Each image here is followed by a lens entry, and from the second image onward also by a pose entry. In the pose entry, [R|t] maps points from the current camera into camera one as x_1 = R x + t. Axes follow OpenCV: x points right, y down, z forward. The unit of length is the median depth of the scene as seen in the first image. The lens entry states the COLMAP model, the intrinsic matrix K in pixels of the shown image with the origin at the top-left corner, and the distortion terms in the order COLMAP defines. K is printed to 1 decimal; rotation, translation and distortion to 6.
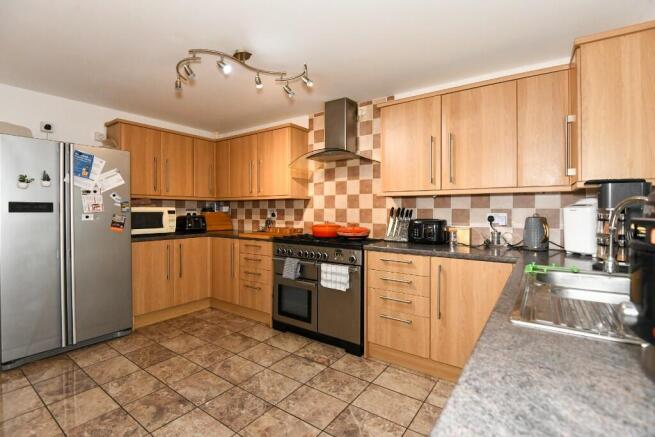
lens RADIAL K [[297.0, 0, 328.0], [0, 297.0, 204.7], [0, 0, 1]] dist [0.002493, -0.016974]
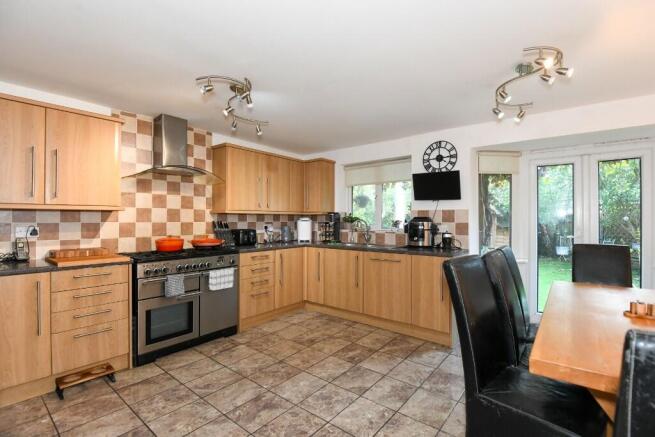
lens RADIAL K [[297.0, 0, 328.0], [0, 297.0, 204.7], [0, 0, 1]] dist [0.002493, -0.016974]
pose [[0.074059, 0.047477, 0.996123, -1.123618], [-0.020175, 0.998733, -0.046101, -0.013741], [-0.997050, -0.016682, 0.074923, 0.459300]]
